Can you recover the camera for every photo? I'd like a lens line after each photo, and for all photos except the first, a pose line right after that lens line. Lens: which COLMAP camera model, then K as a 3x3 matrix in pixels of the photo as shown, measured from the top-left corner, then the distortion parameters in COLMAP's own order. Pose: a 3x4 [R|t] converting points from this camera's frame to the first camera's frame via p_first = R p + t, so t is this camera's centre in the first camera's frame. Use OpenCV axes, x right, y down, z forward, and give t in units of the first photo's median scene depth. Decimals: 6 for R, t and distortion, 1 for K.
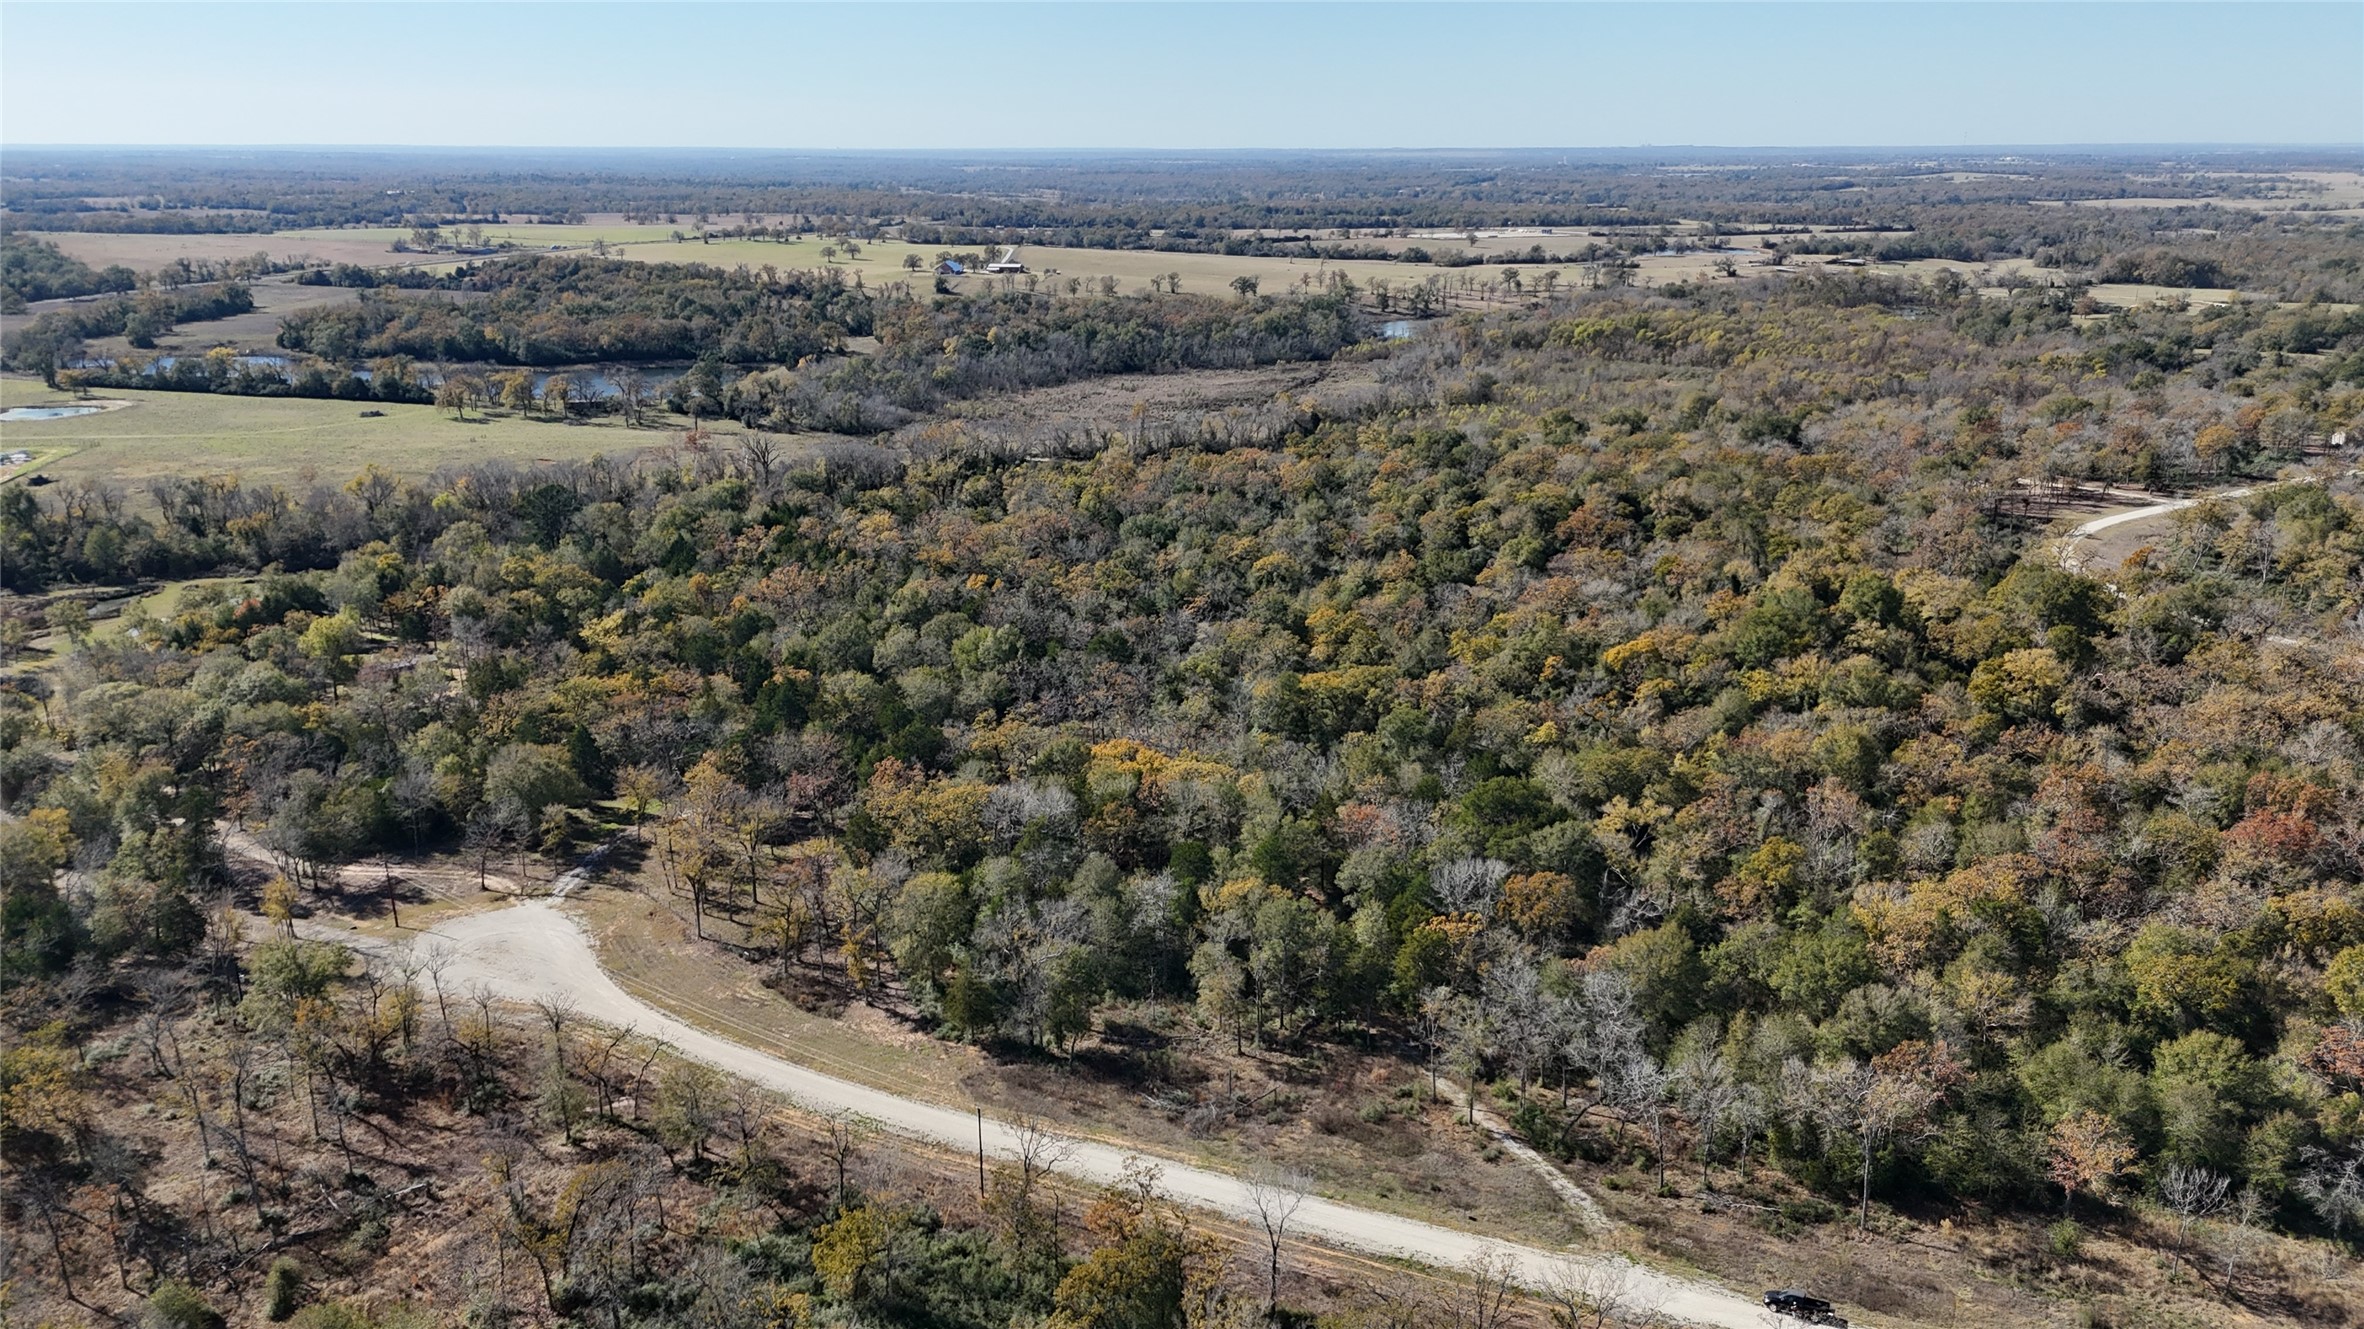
lens RADIAL K [[1739.1, 0, 1185.5], [0, 1739.1, 656.6], [0, 0, 1]] dist [0.074974, -0.080548]
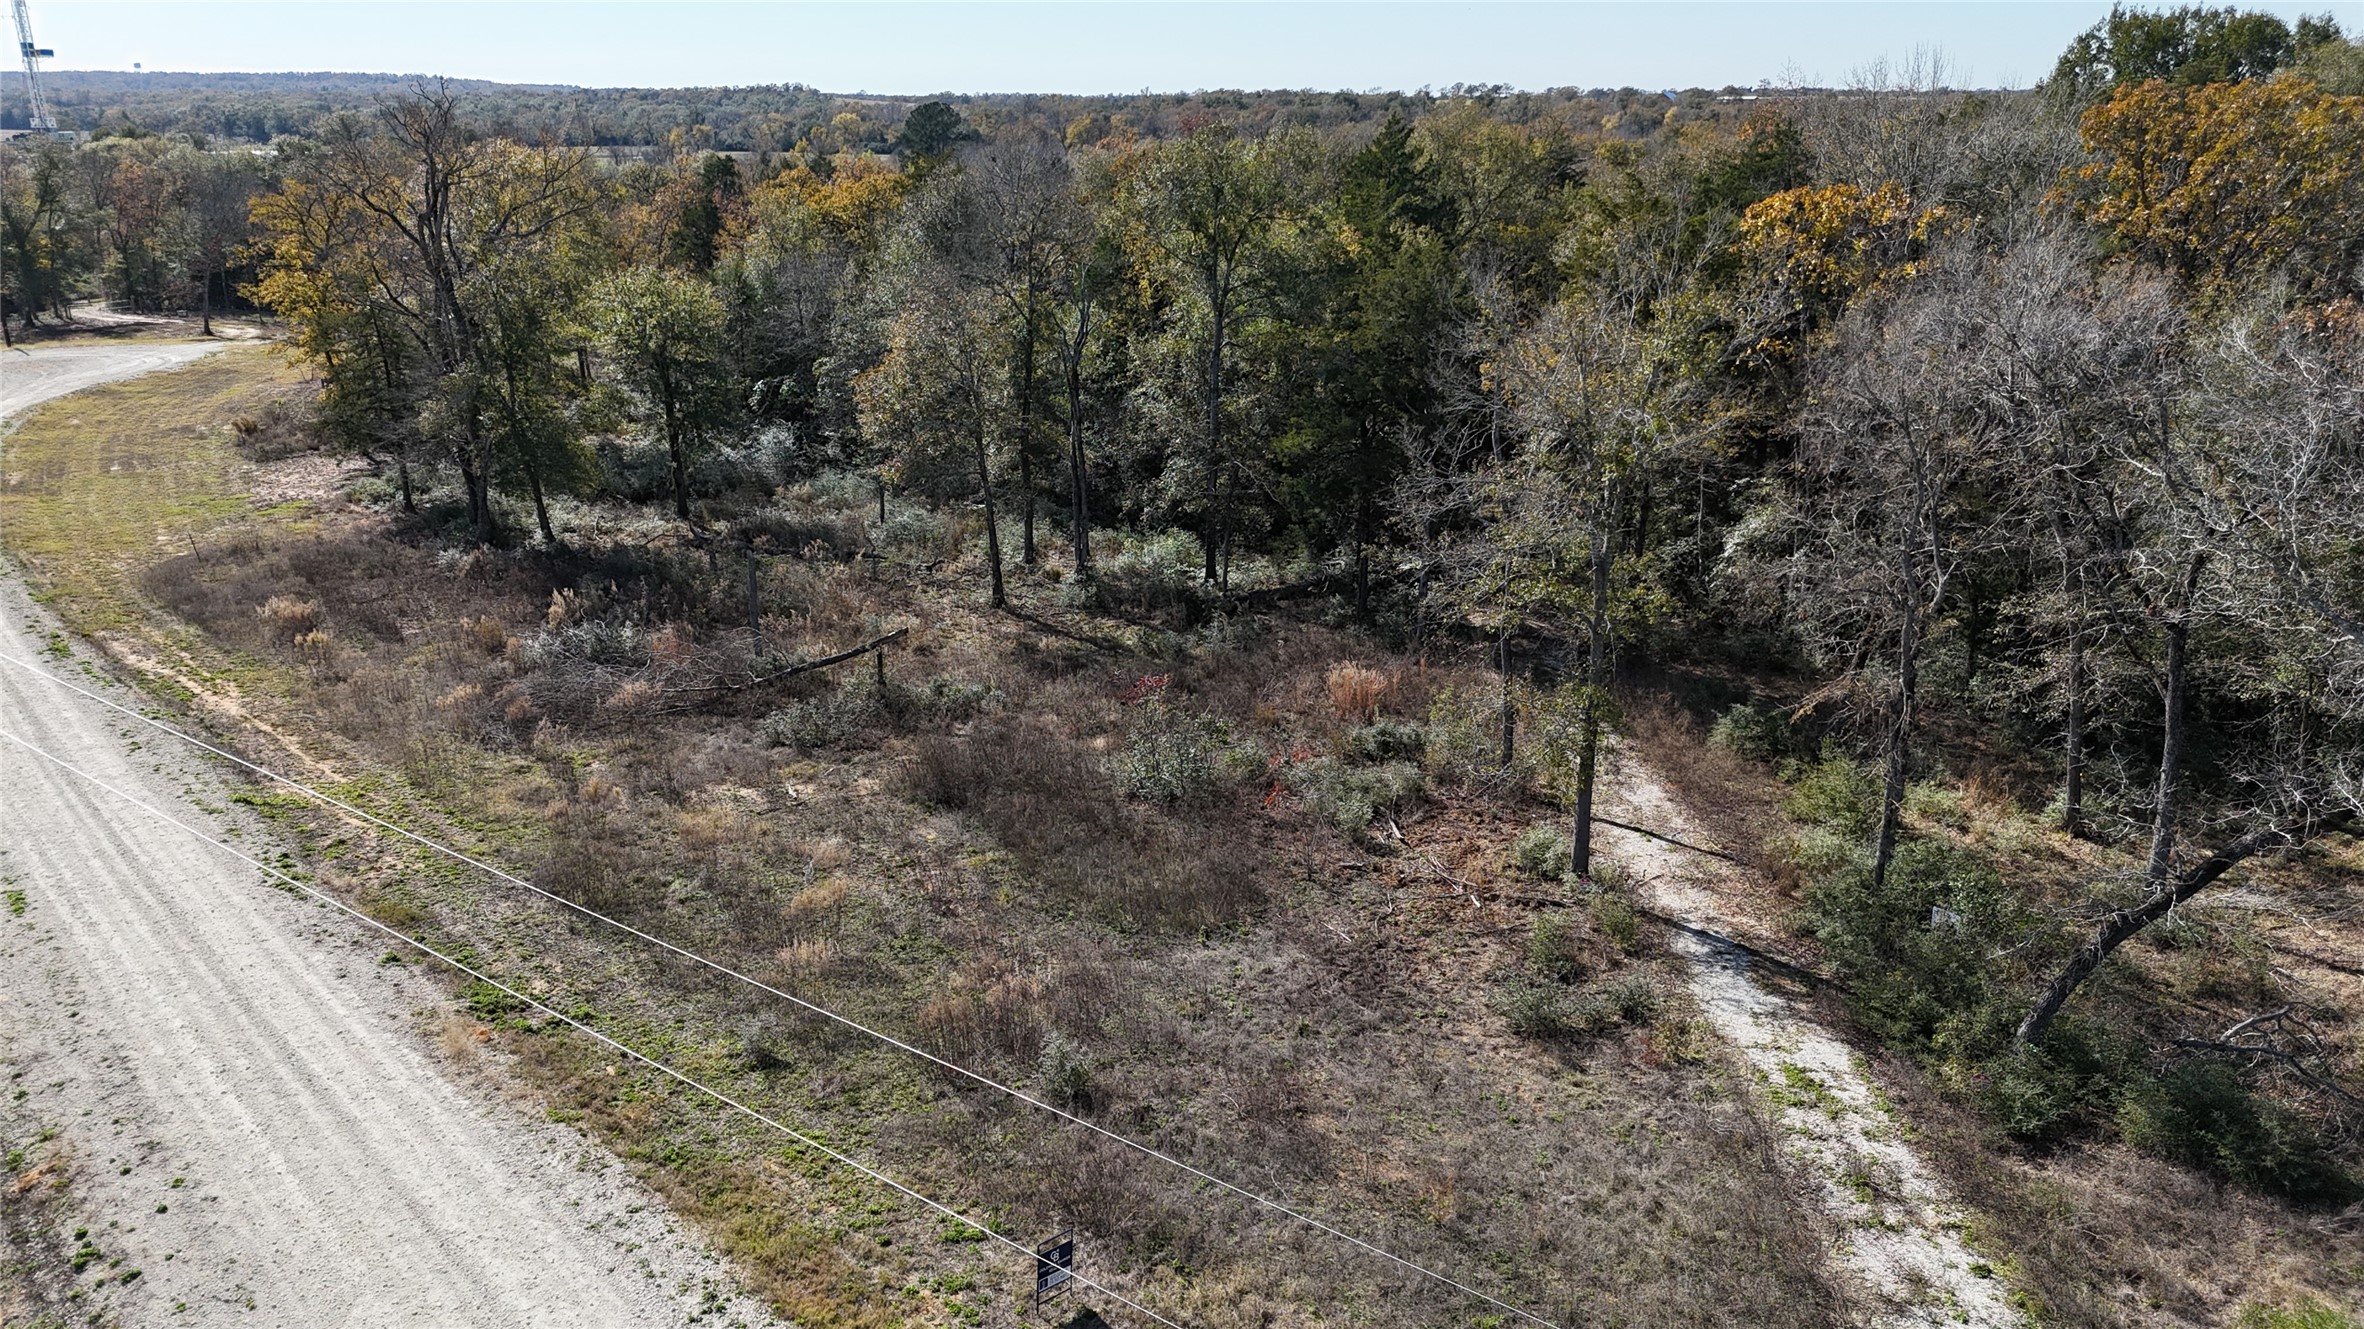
lens RADIAL K [[1743.8, 0, 1186.6], [0, 1743.8, 651.9], [0, 0, 1]] dist [0.049386, -0.044325]
pose [[0.906861, 0.117511, -0.404716, 0.123002], [-0.110314, 0.993045, 0.041150, 0.146601], [0.406736, 0.007328, 0.913516, 0.492169]]
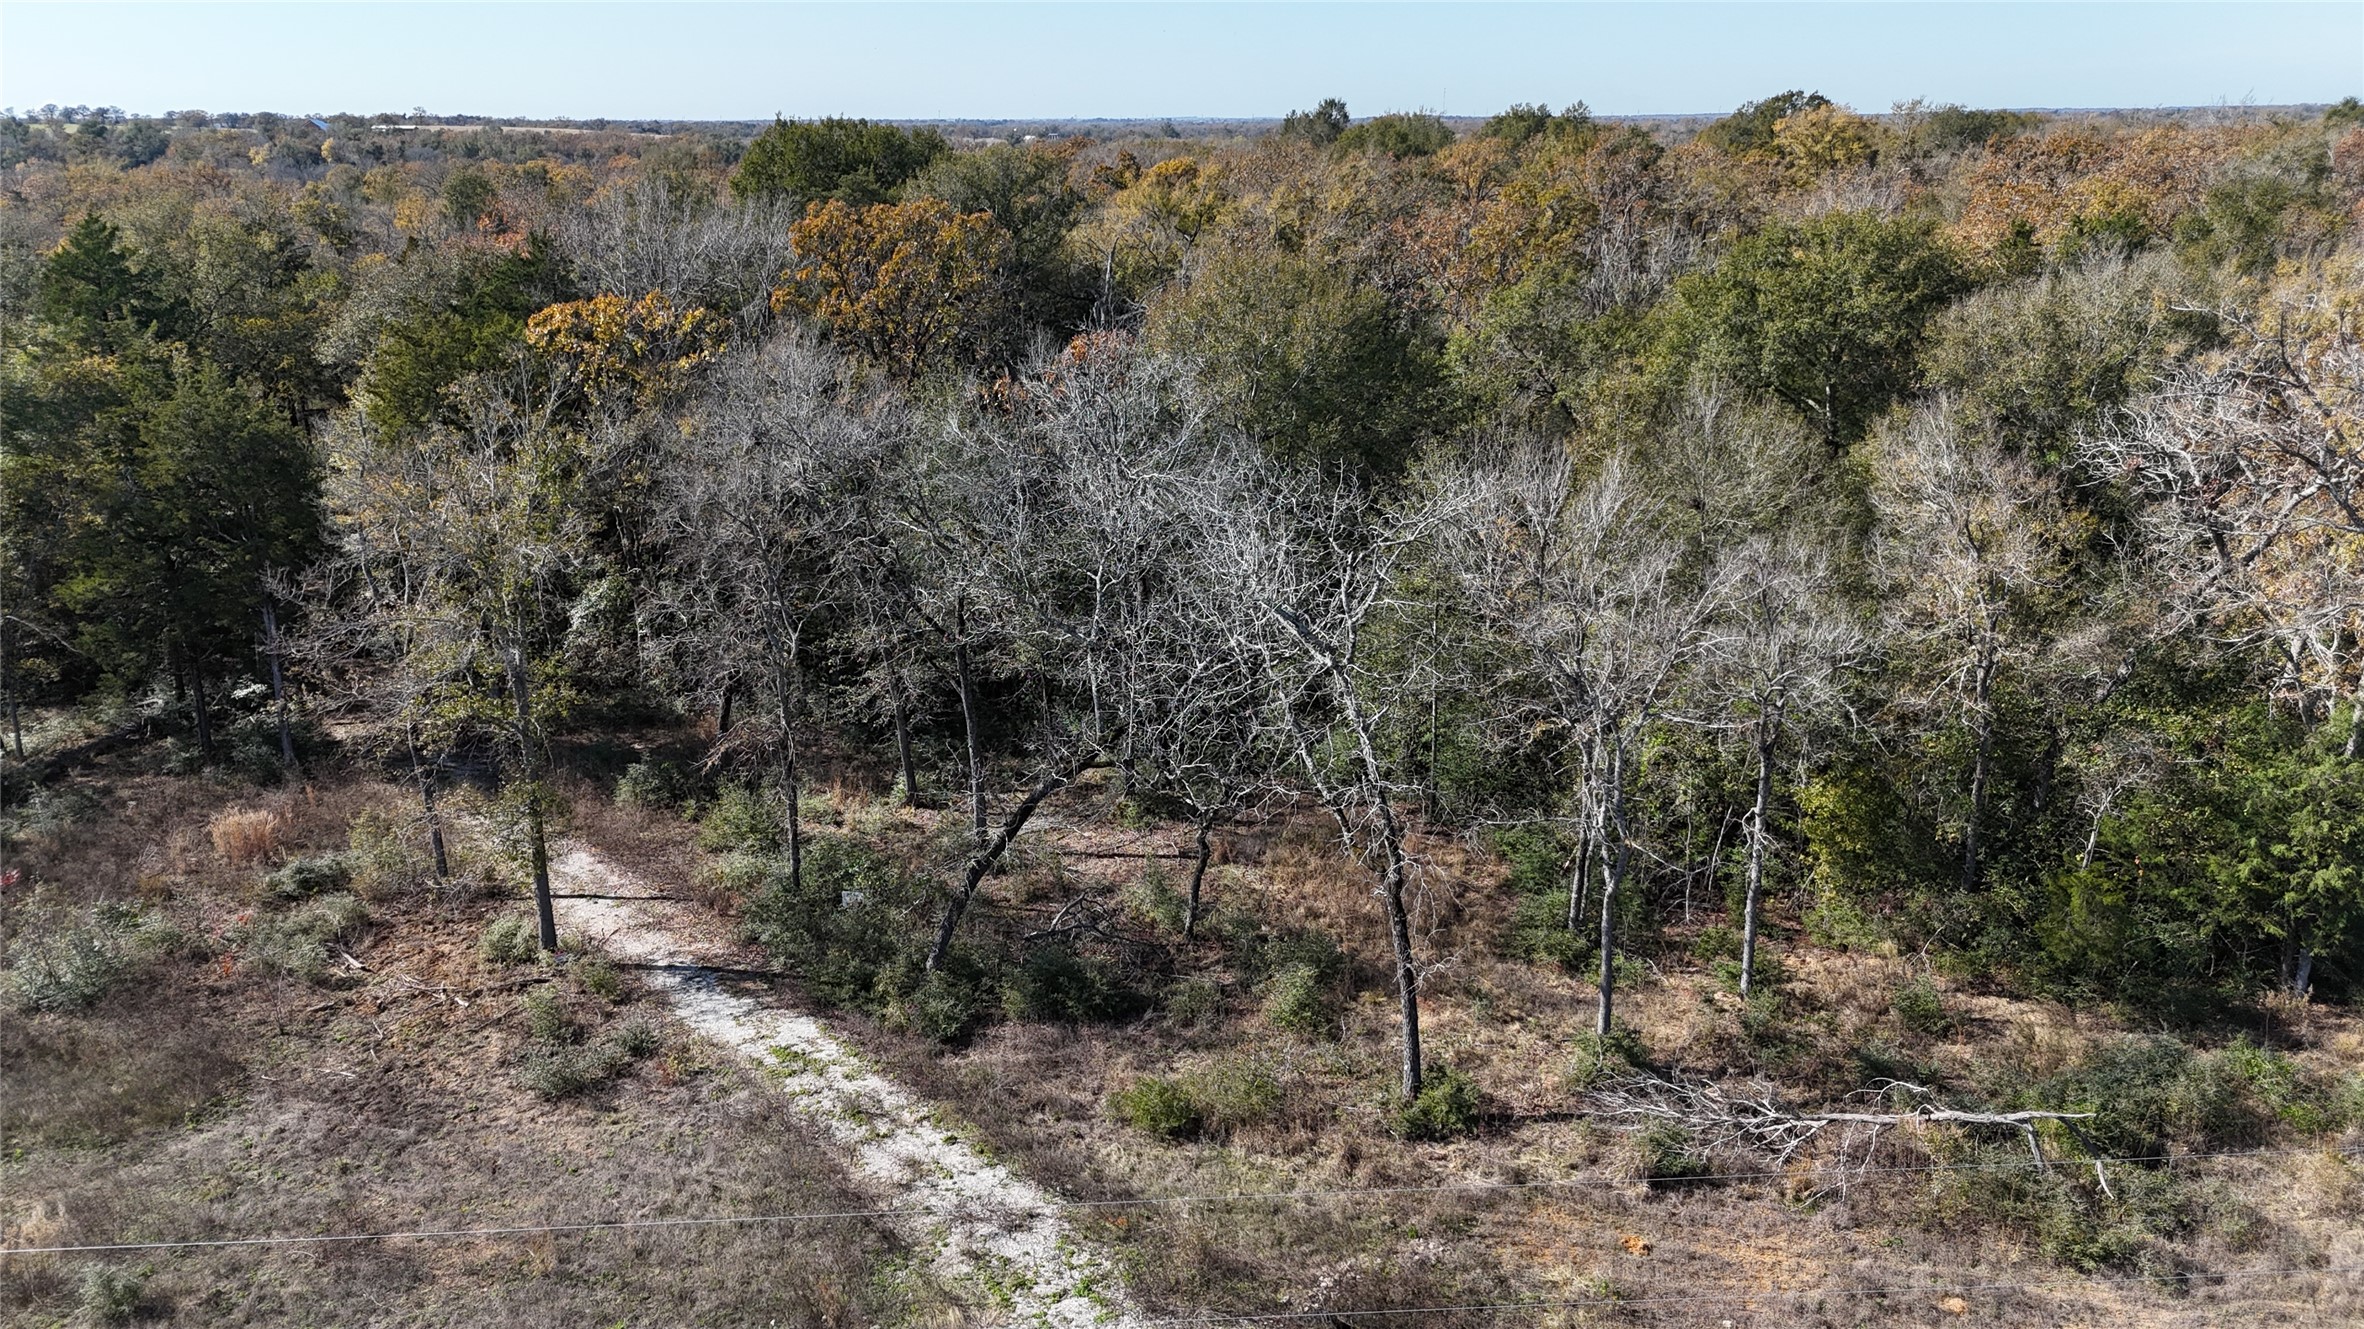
lens RADIAL K [[1739.1, 0, 1185.5], [0, 1739.1, 656.6], [0, 0, 1]] dist [0.074974, -0.080548]
pose [[0.965634, -0.083582, 0.246100, 0.116339], [0.081237, 0.996500, 0.019686, 0.142595], [-0.246884, 0.000983, 0.969044, 0.470048]]
